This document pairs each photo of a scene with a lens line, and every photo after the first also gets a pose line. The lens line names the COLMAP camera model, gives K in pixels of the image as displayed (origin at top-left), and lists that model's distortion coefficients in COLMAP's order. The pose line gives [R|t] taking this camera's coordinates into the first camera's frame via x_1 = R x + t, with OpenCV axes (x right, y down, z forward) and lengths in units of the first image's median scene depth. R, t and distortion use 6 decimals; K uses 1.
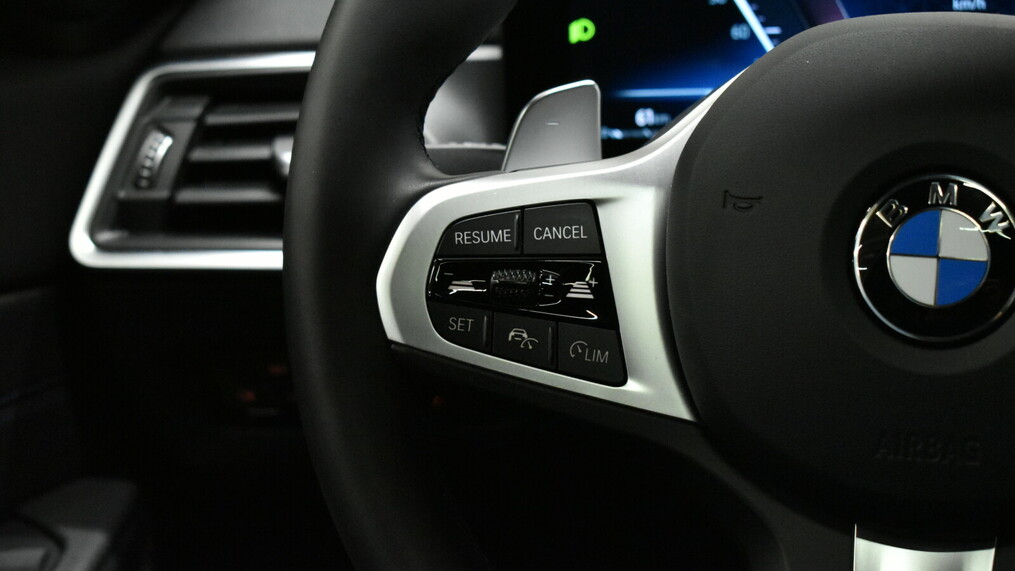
lens RADIAL K [[2099.6, 0, 504.6], [0, 2099.6, 288.4], [0, 0, 1]] dist [-0.012940, 0.000000]
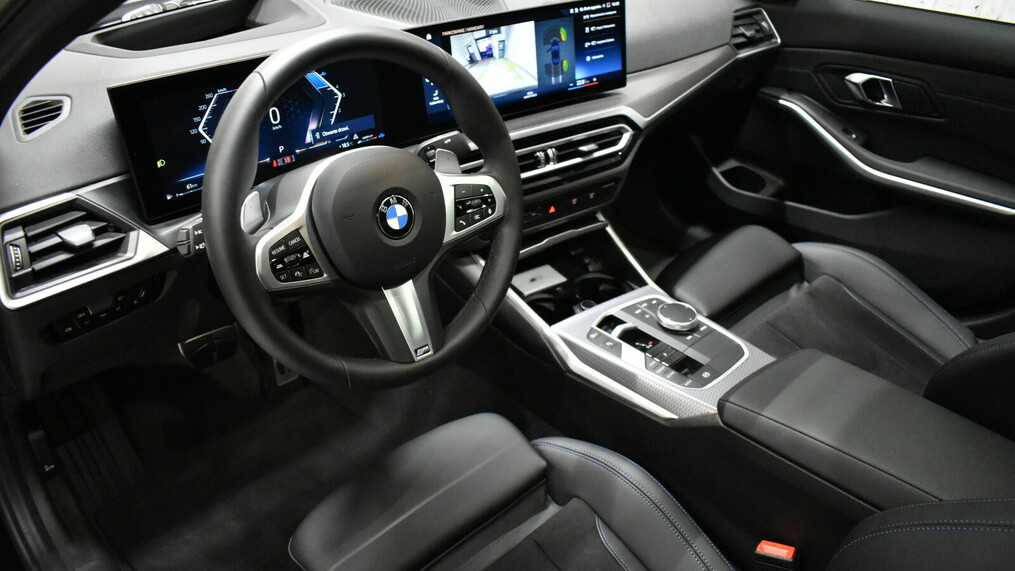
lens RADIAL K [[783.1, 0, 510.3], [0, 783.1, 281.7], [0, 0, 1]] dist [-0.007515, 0.011326]
pose [[0.502089, -0.378206, 0.777731, -0.804656], [0.165916, 0.924724, 0.342576, -0.340069], [-0.848751, -0.042966, 0.527044, 0.035438]]
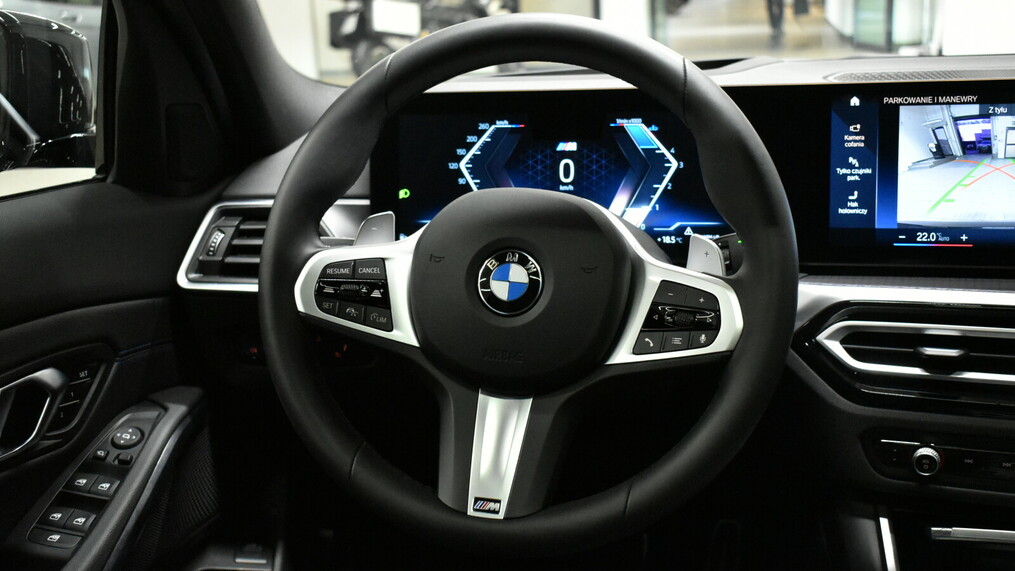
lens RADIAL K [[1262.1, 0, 511.4], [0, 1262.1, 282.1], [0, 0, 1]] dist [-0.014294, 0.000000]
pose [[0.998787, 0.033711, 0.035883, 0.141341], [-0.031363, 0.997451, -0.064099, 0.078081], [-0.037953, 0.062896, 0.997298, -0.501833]]
